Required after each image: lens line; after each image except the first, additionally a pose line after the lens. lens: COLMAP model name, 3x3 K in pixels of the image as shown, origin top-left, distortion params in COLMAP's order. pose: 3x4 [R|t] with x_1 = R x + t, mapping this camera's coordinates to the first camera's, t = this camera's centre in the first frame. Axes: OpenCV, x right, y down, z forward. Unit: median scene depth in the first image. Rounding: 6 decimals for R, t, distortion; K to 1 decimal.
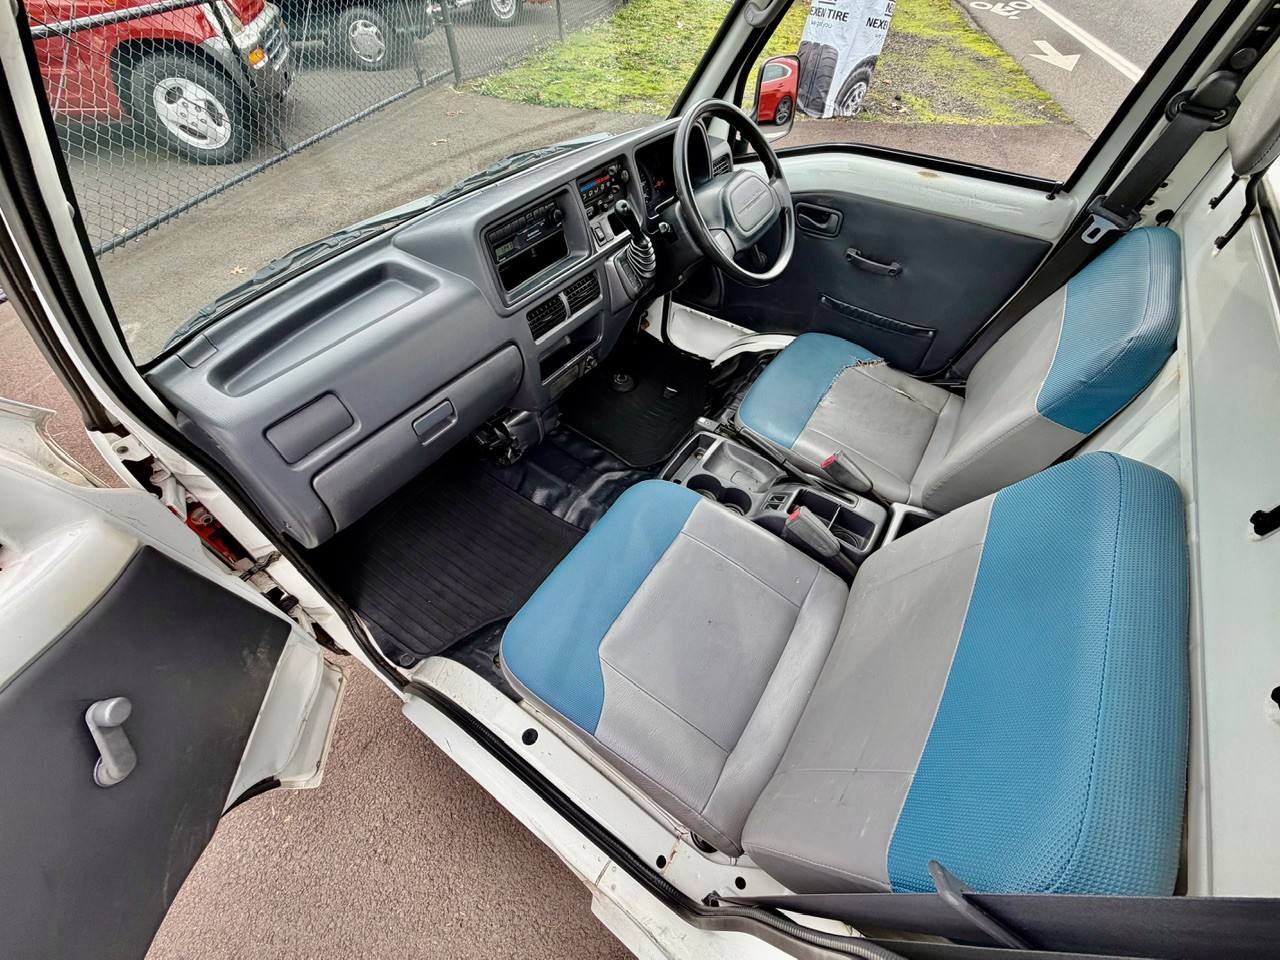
lens RADIAL K [[516.5, 0, 634.7], [0, 516.5, 482.4], [0, 0, 1]] dist [-0.003888, 0.001257]
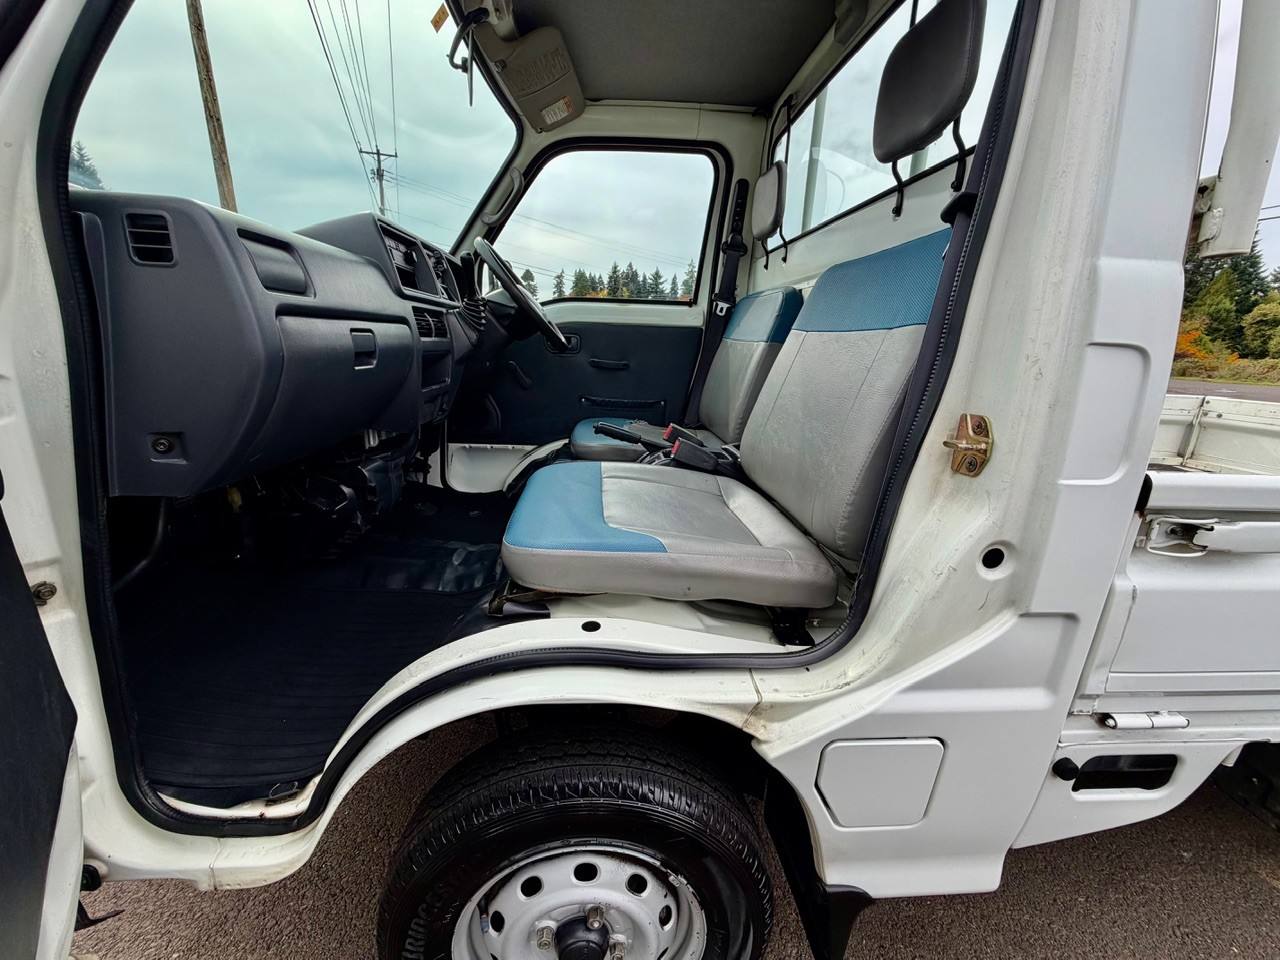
lens RADIAL K [[516.5, 0, 641.3], [0, 516.5, 478.2], [0, 0, 1]] dist [-0.003888, 0.001257]
pose [[0.777059, -0.146348, 0.612178, -0.470973], [0.461432, 0.793936, -0.395912, 0.523899], [-0.428089, 0.590125, 0.684464, 0.228063]]
